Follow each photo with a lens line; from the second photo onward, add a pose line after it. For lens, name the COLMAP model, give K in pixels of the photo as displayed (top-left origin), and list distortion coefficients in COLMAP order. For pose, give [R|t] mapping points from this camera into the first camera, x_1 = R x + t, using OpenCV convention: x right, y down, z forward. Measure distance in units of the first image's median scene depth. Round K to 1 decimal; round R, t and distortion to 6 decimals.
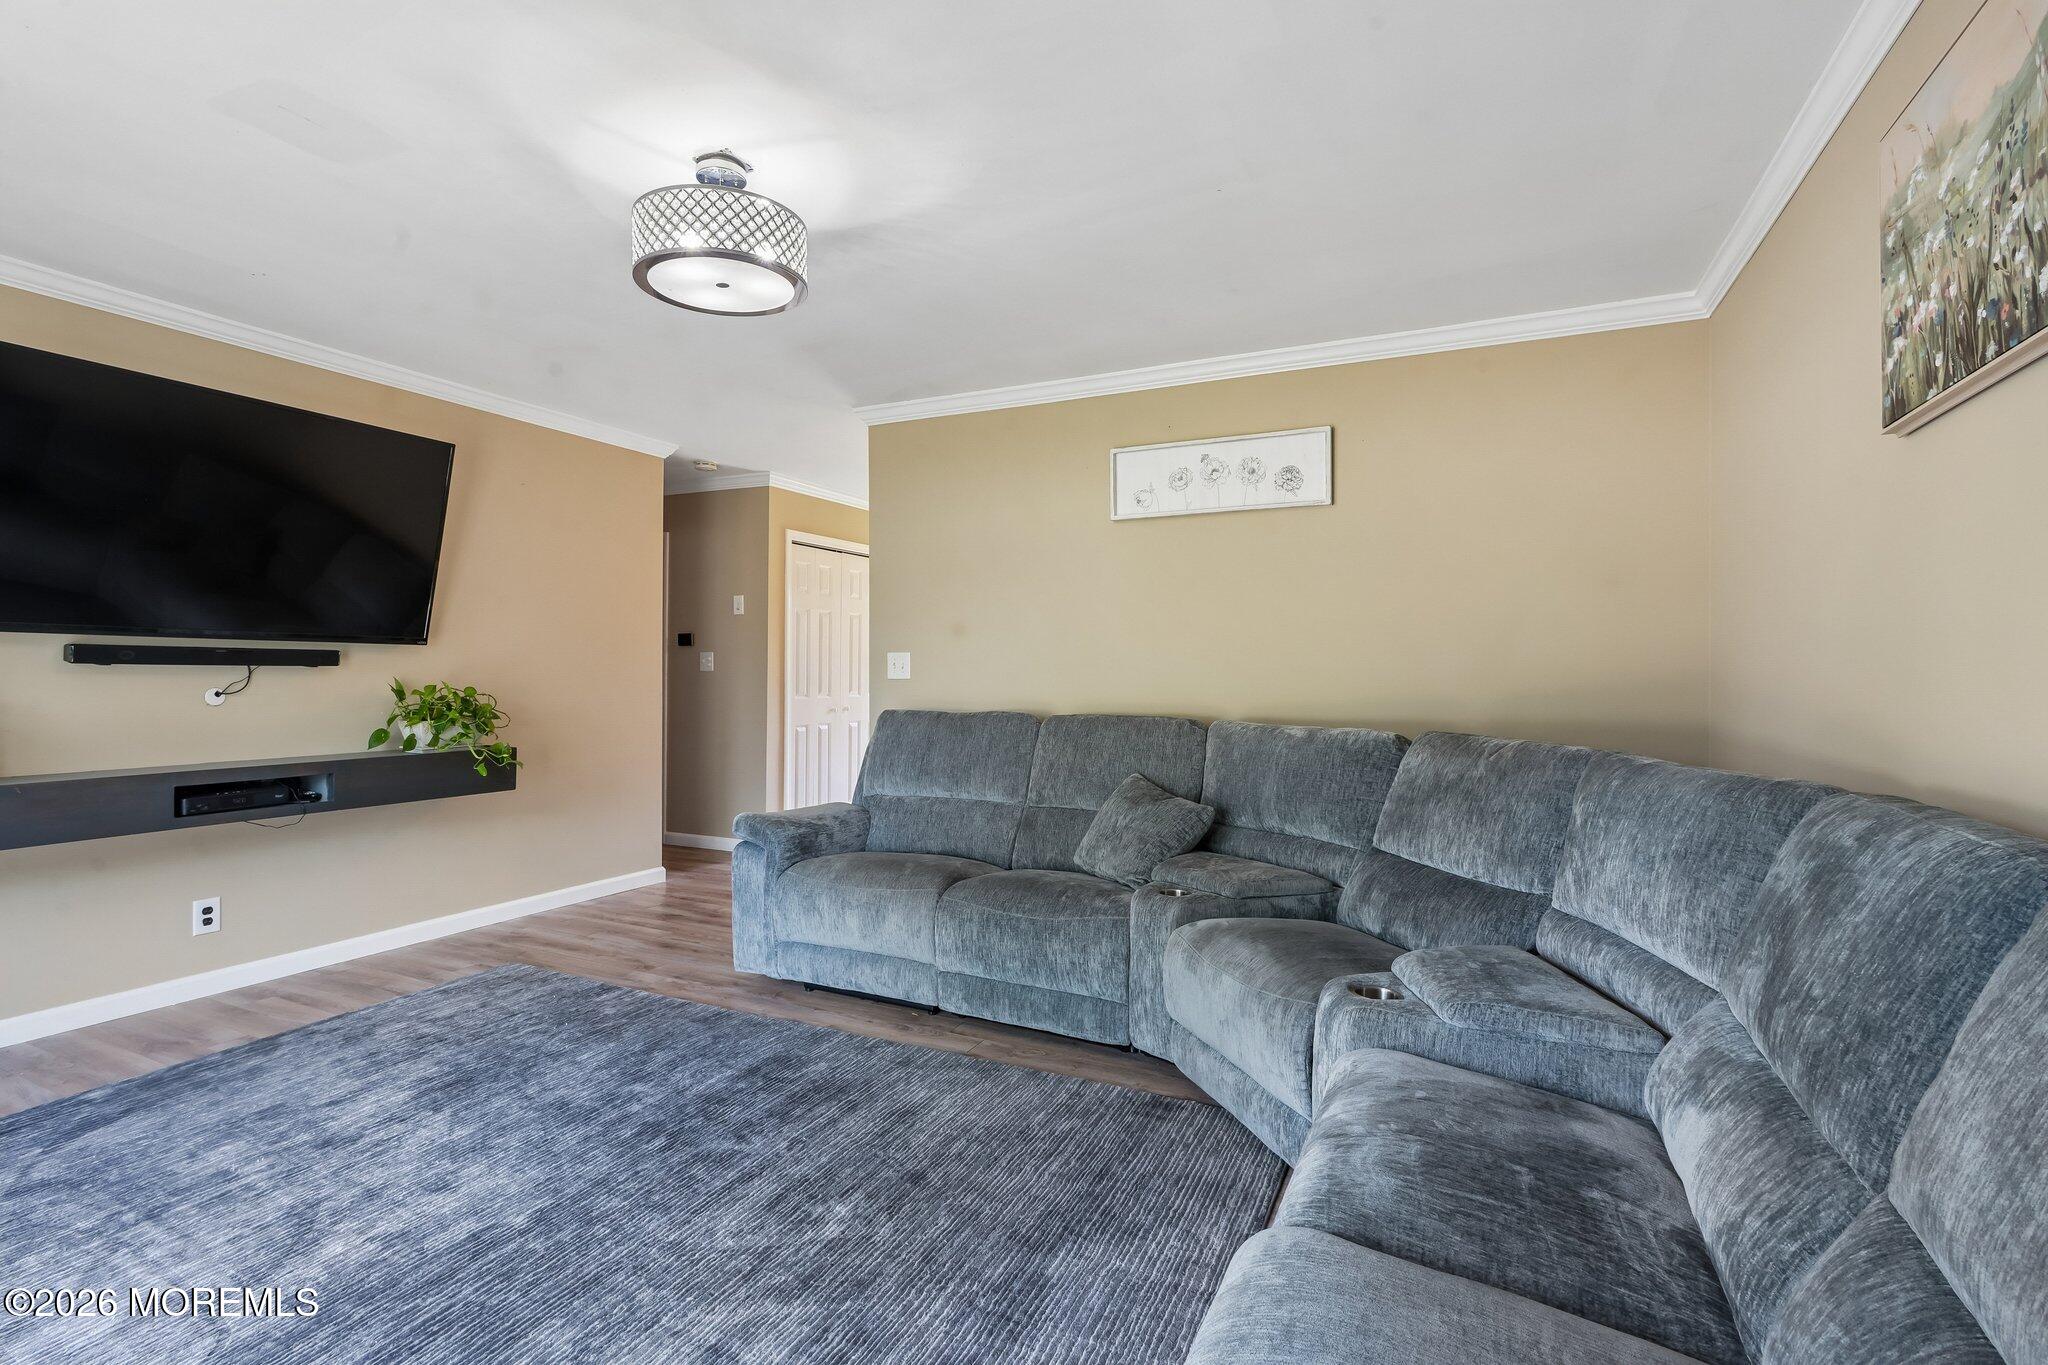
lens RADIAL K [[955.4, 0, 1010.3], [0, 955.4, 674.1], [0, 0, 1]] dist [-0.012212, 0.004327]
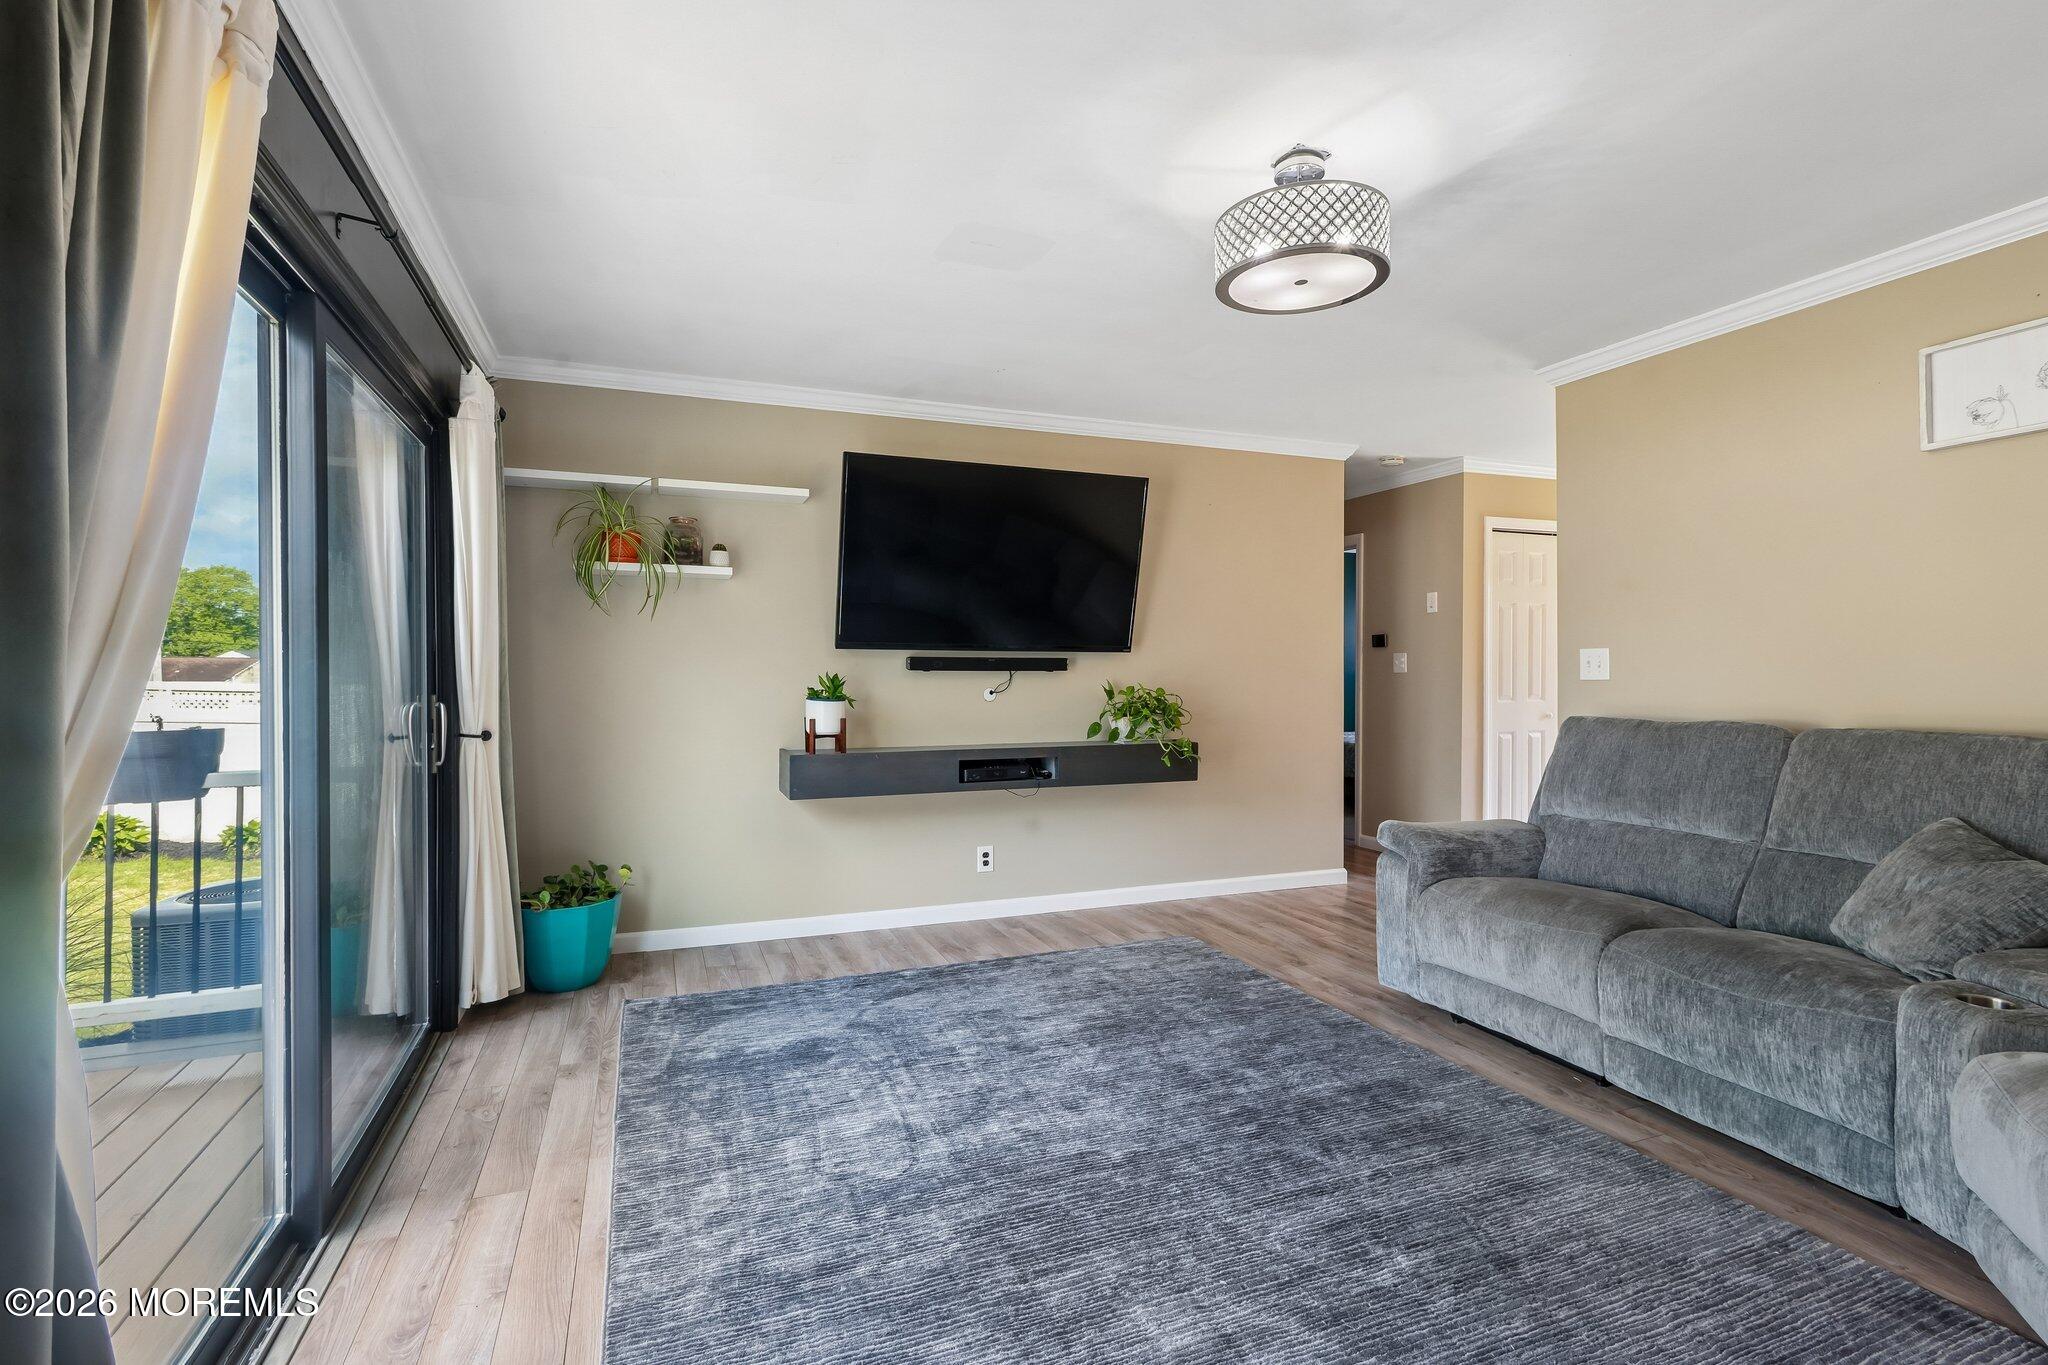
lens RADIAL K [[955.4, 0, 1010.3], [0, 955.4, 674.1], [0, 0, 1]] dist [-0.012212, 0.004327]
pose [[0.729686, -0.006634, -0.683750, 0.121265], [0.004528, 0.999978, -0.004871, 0.002437], [0.683767, 0.000458, 0.729700, 0.055420]]
